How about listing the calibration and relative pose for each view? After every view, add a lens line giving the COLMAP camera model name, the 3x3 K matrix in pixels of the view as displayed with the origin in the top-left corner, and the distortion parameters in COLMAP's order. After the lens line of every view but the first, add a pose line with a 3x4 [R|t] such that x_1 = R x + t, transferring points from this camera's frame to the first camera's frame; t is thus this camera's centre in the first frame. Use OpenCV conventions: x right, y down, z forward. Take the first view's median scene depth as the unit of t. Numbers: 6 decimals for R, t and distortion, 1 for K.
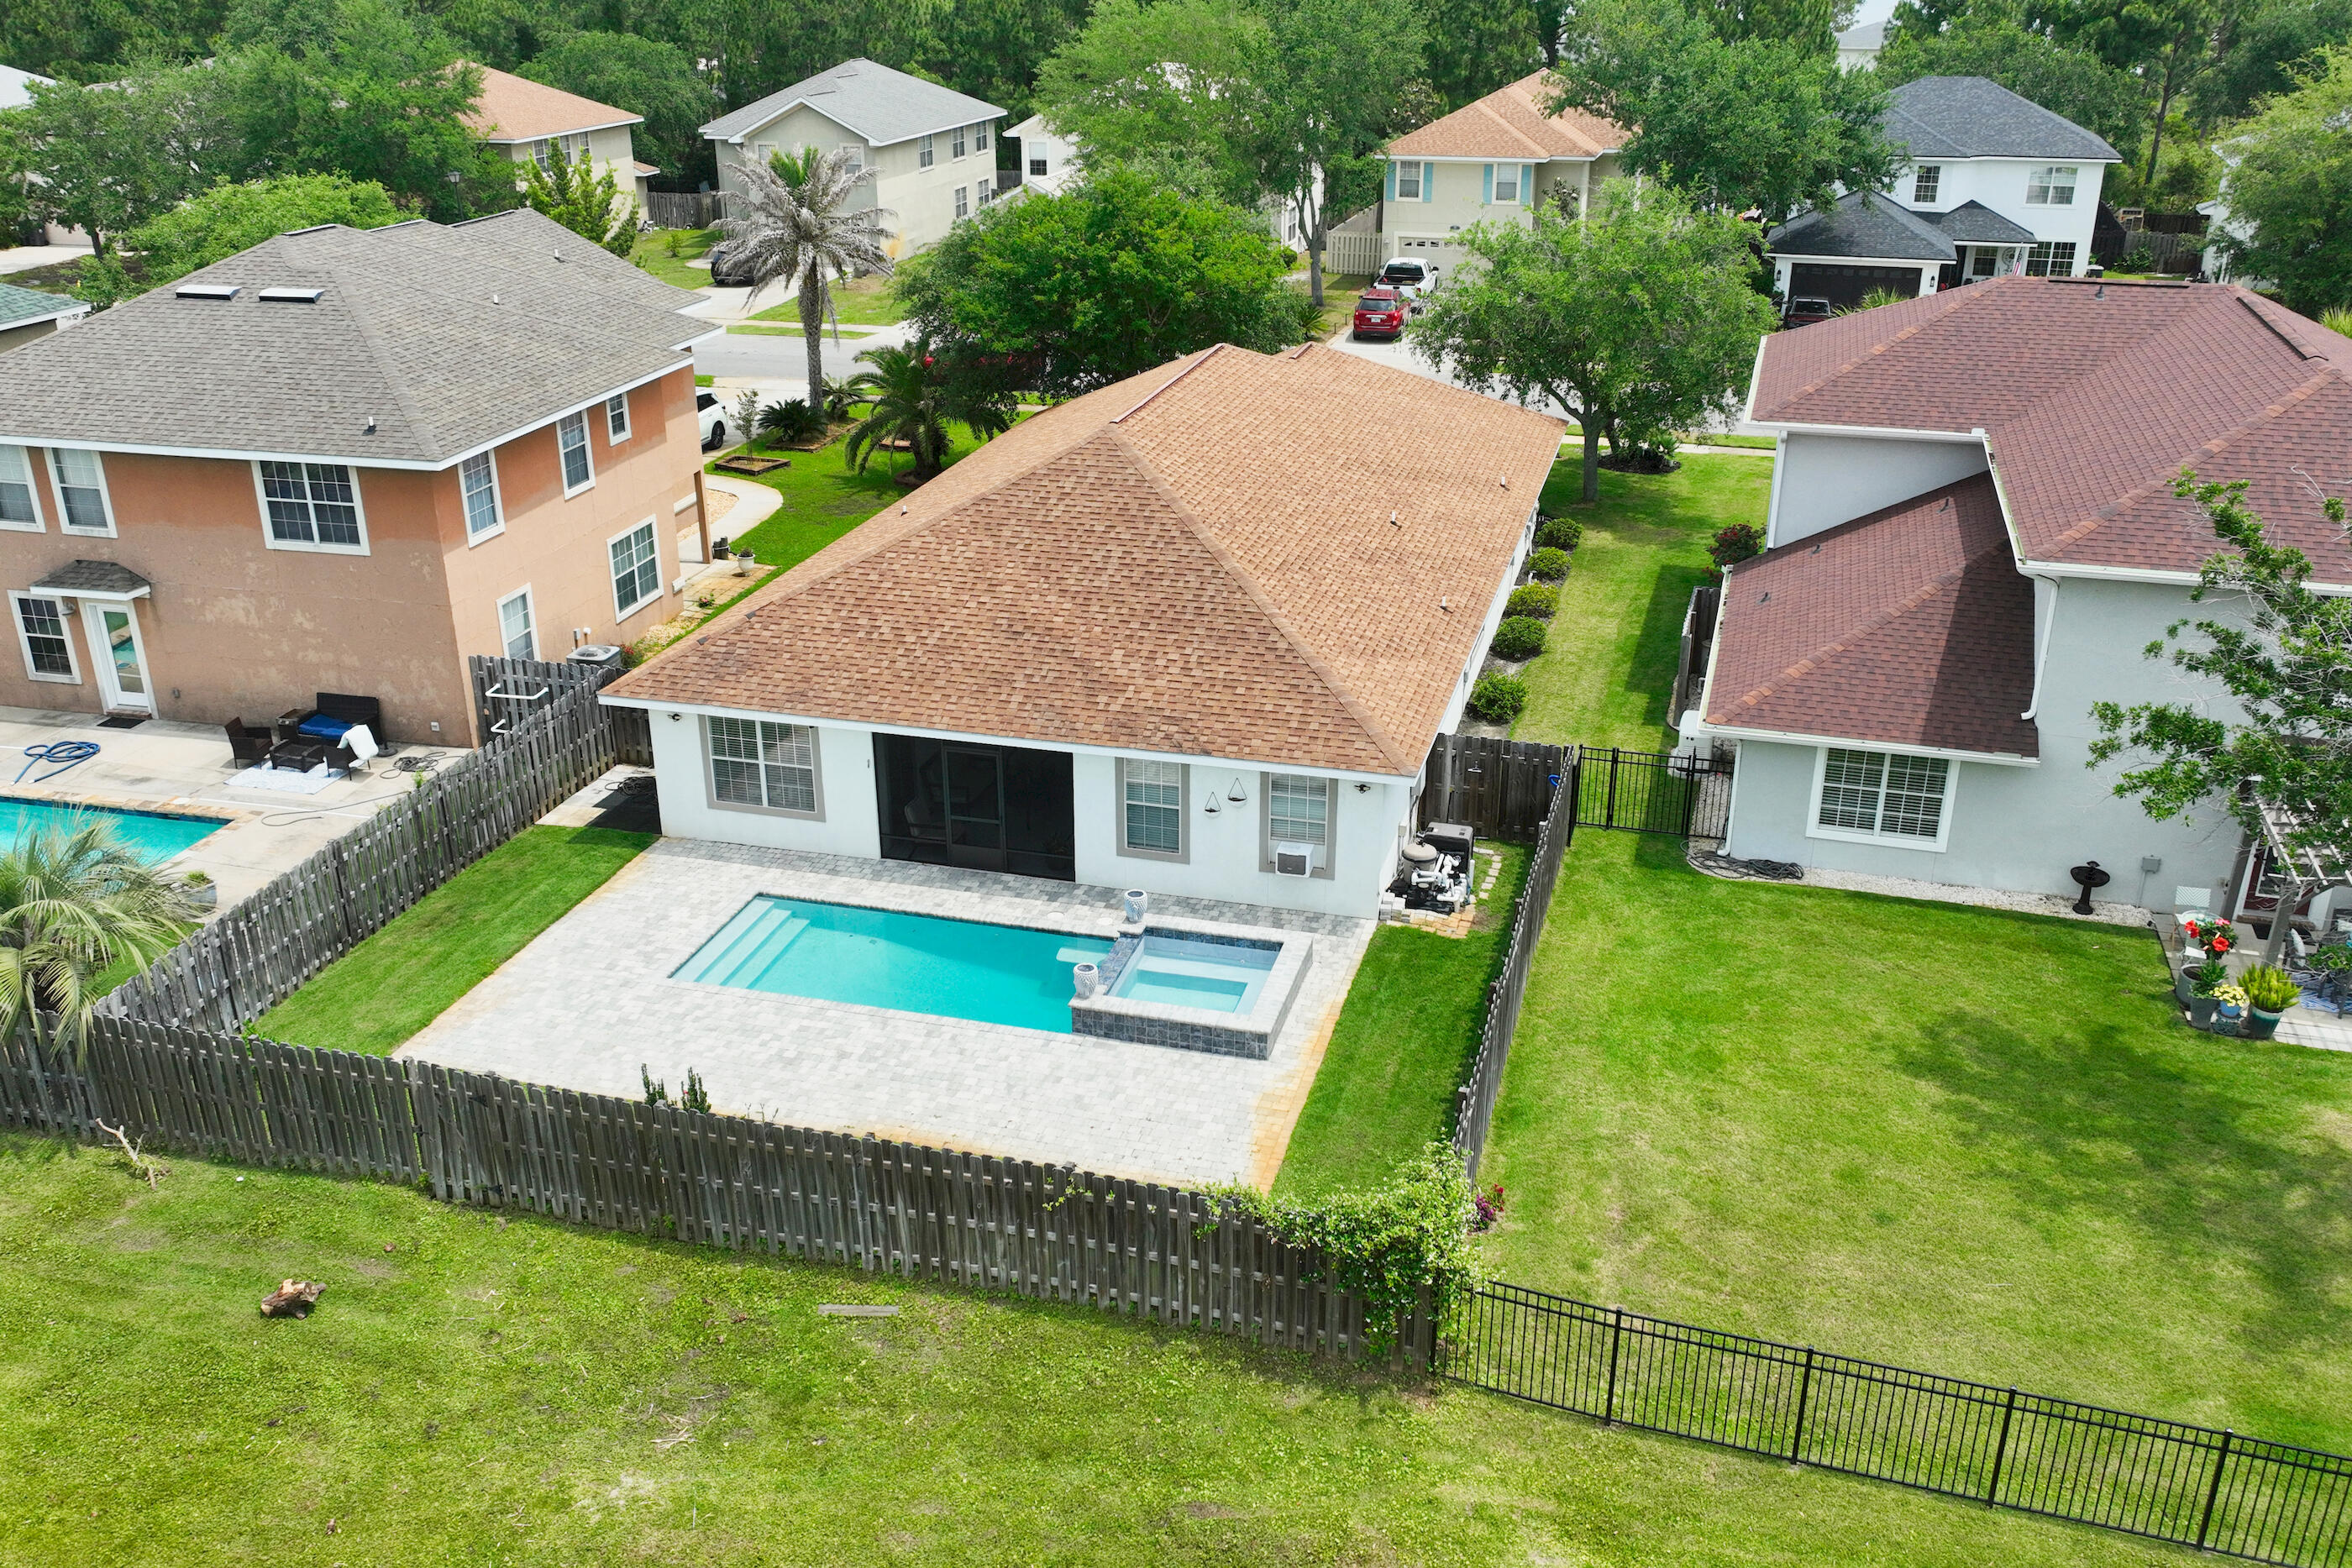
lens RADIAL K [[1961.1, 0, 1181.3], [0, 1961.1, 782.5], [0, 0, 1]] dist [0.010197, -0.012360]
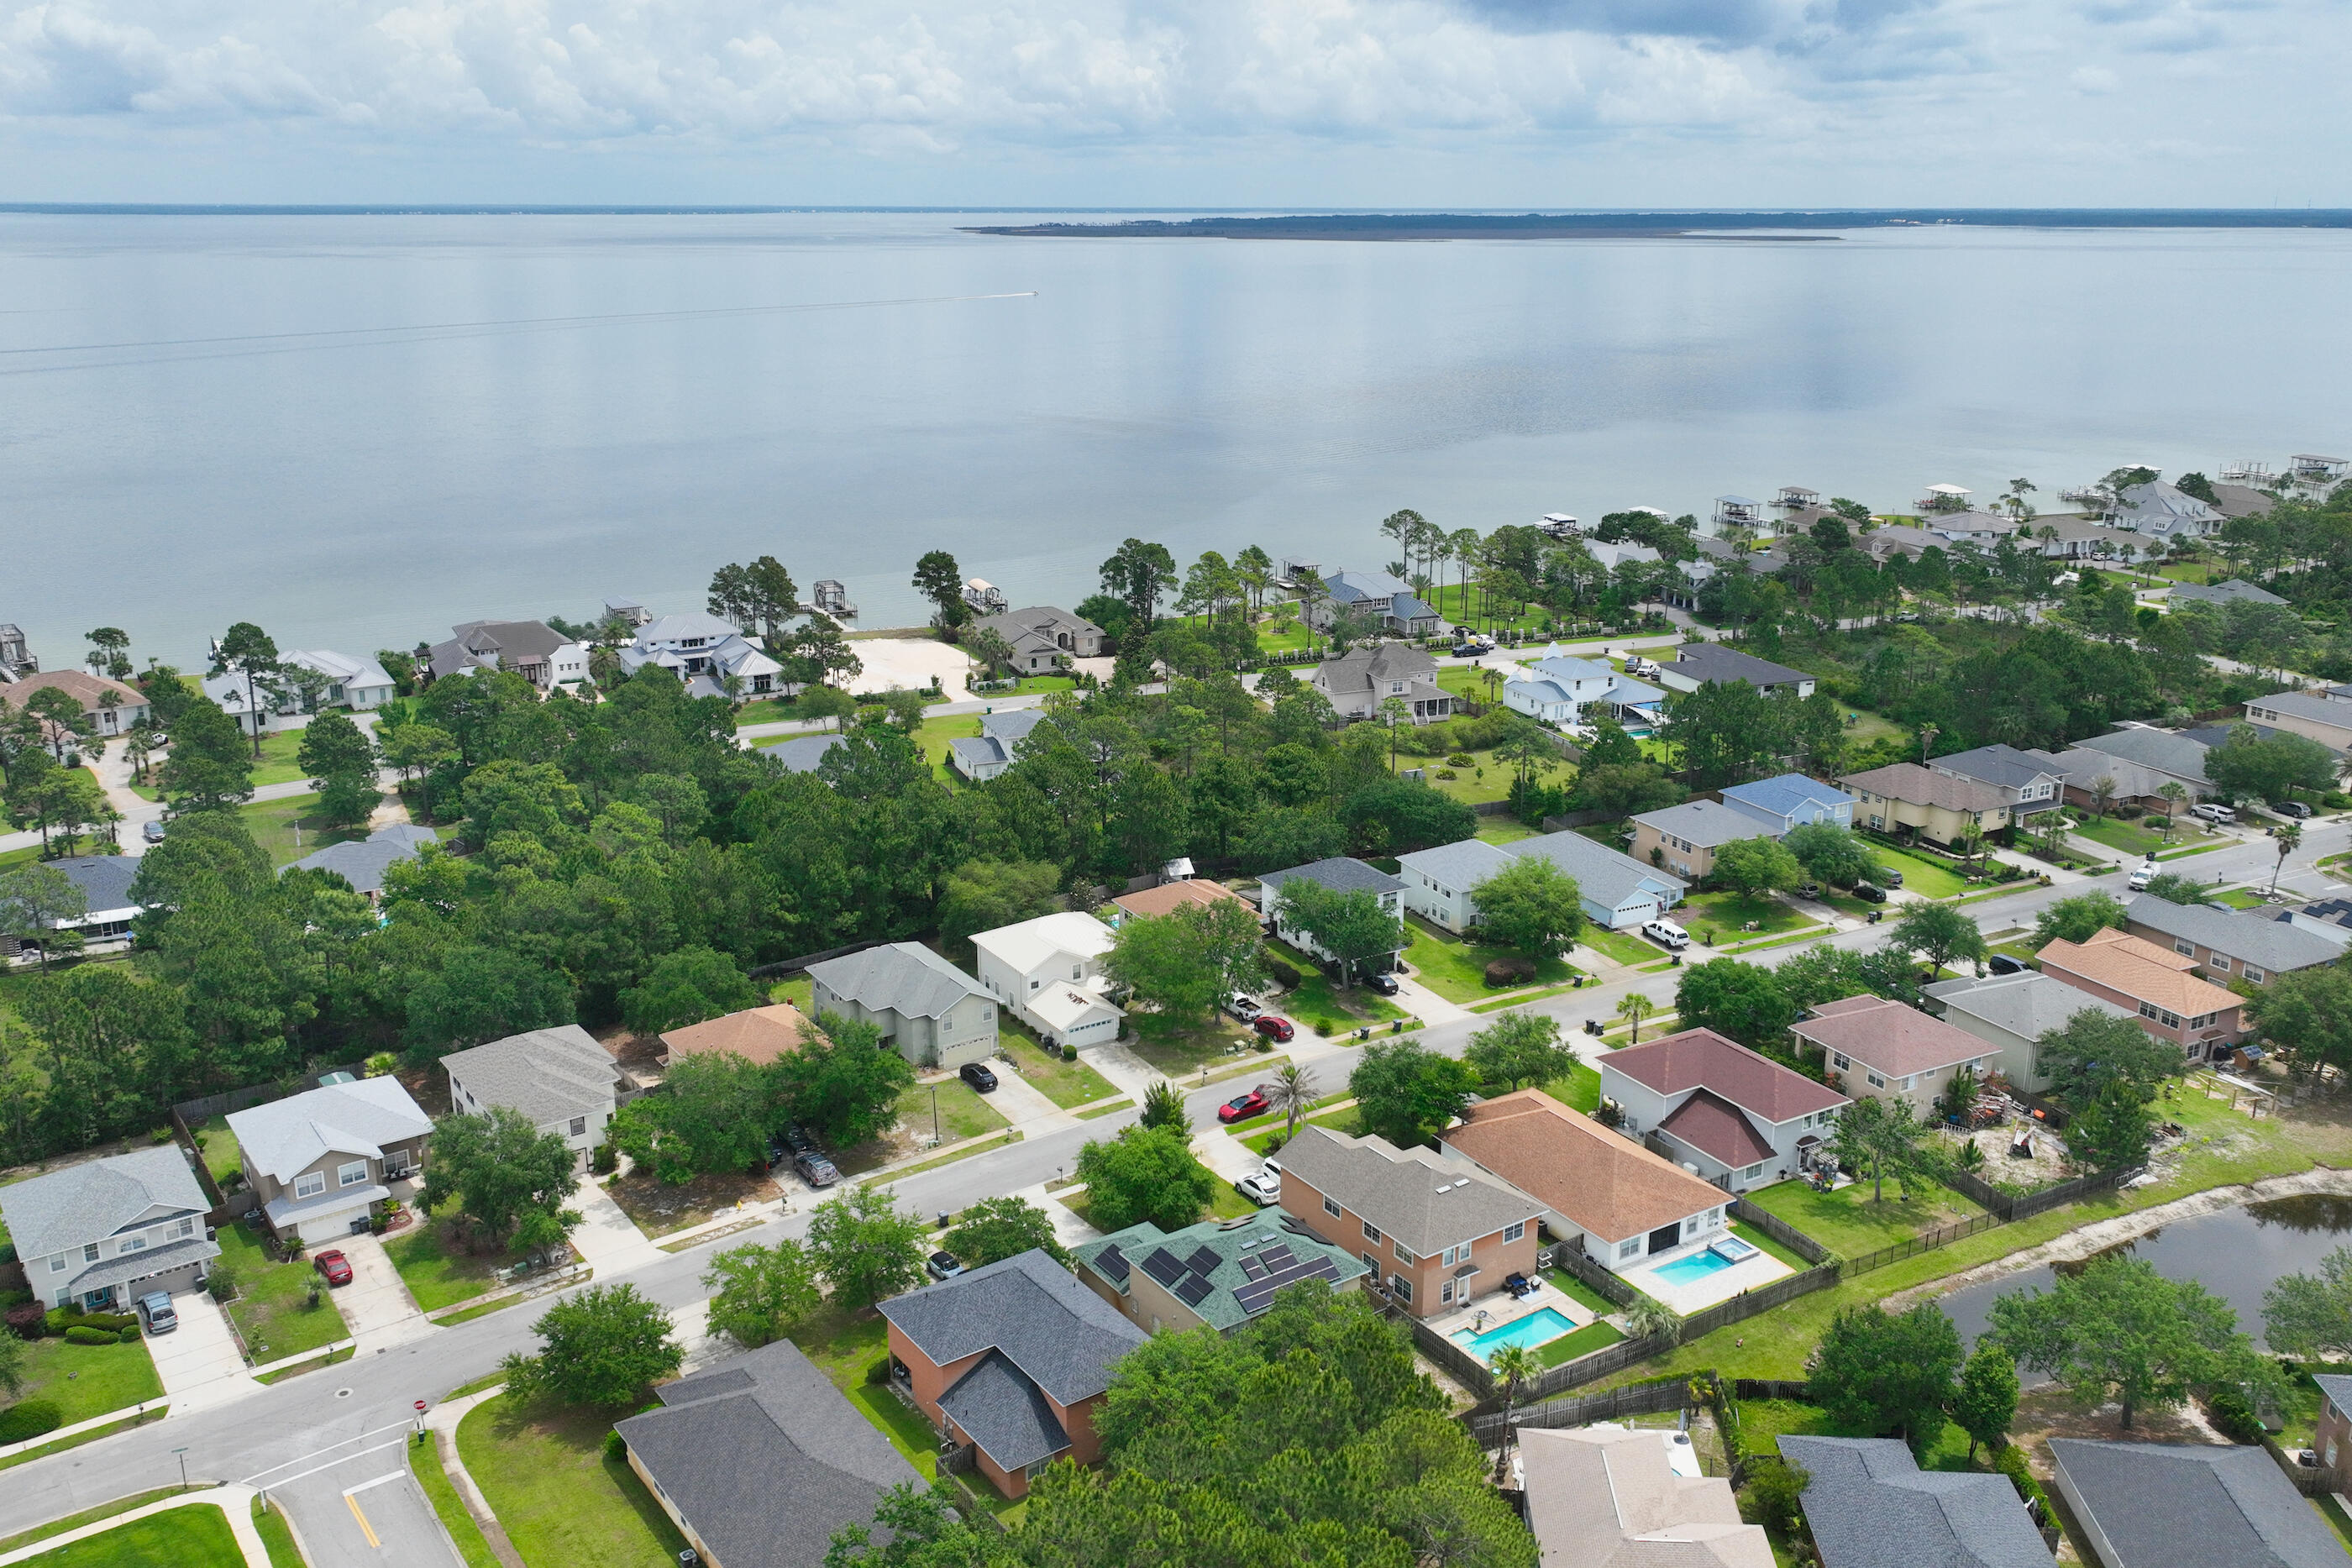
lens RADIAL K [[1961.1, 0, 1181.3], [0, 1961.1, 782.5], [0, 0, 1]] dist [0.010197, -0.012360]
pose [[0.676785, -0.205760, 0.706841, -4.270188], [0.284633, 0.958614, 0.006521, -1.491668], [-0.678930, 0.196777, 0.707342, -1.914722]]
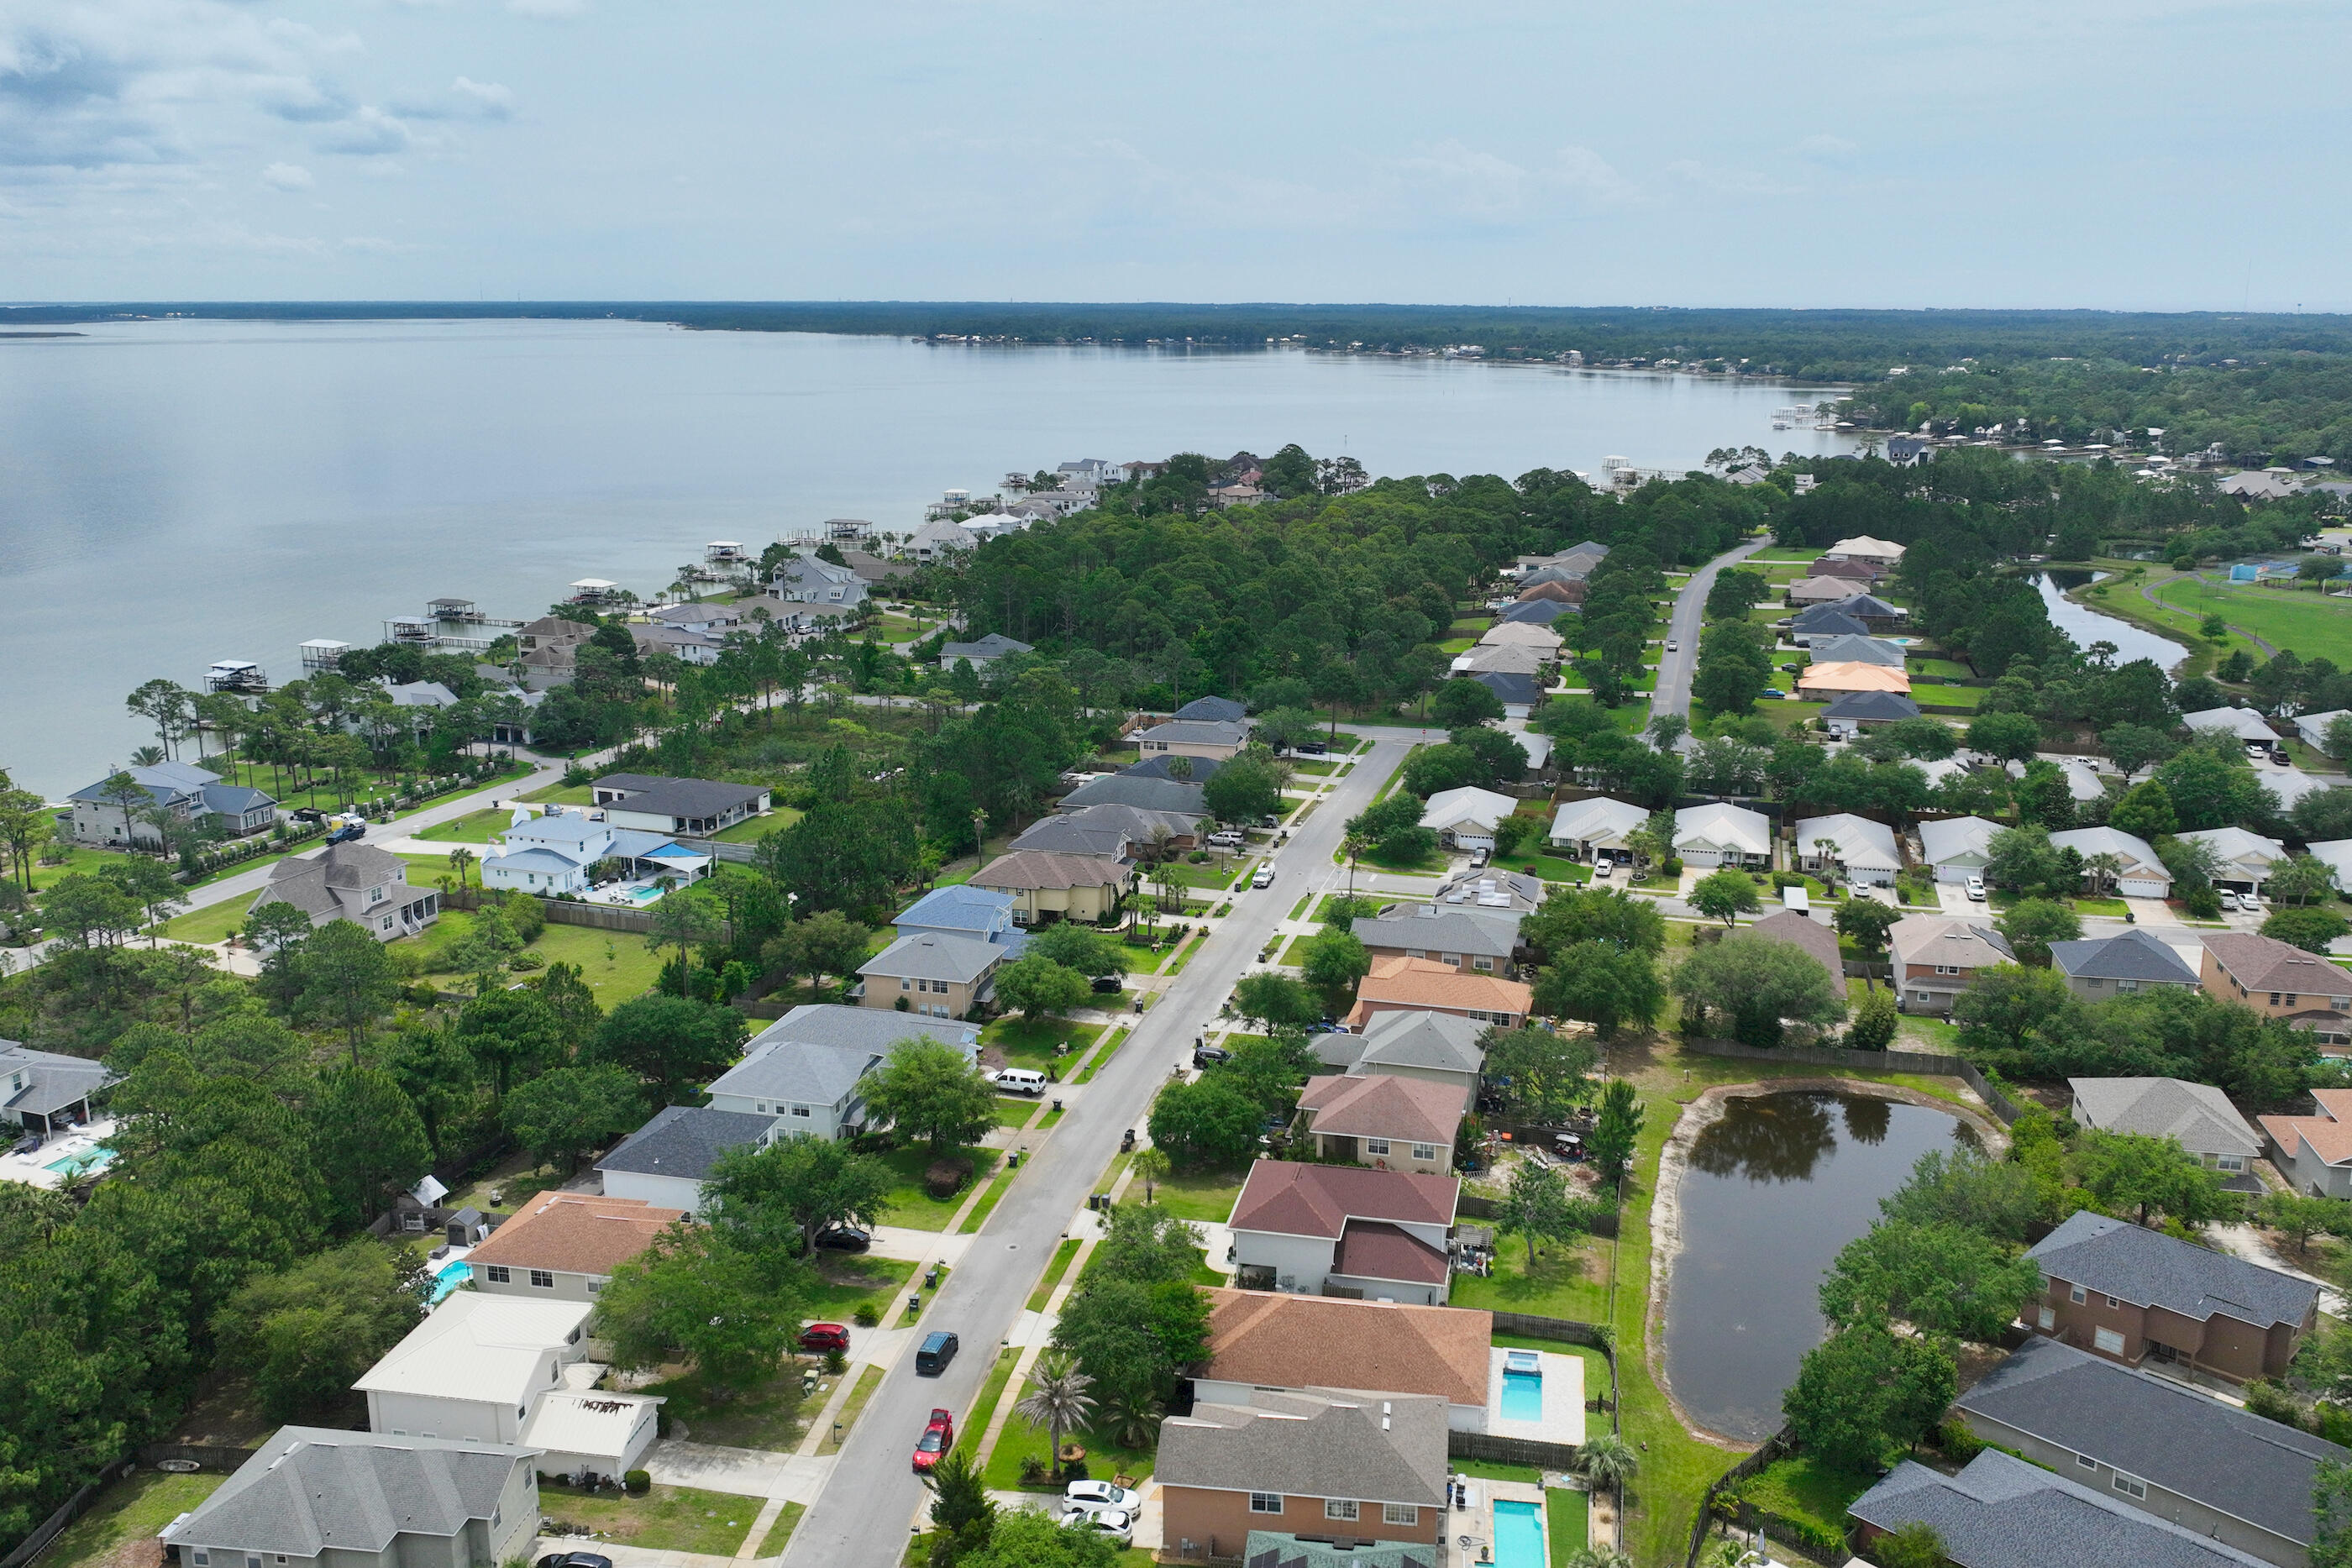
lens RADIAL K [[1961.1, 0, 1181.3], [0, 1961.1, 782.5], [0, 0, 1]] dist [0.010197, -0.012360]
pose [[-0.090614, -0.237728, 0.967096, -4.306355], [0.390439, 0.884868, 0.254098, -2.761105], [-0.916159, 0.400616, 0.012637, 1.066199]]
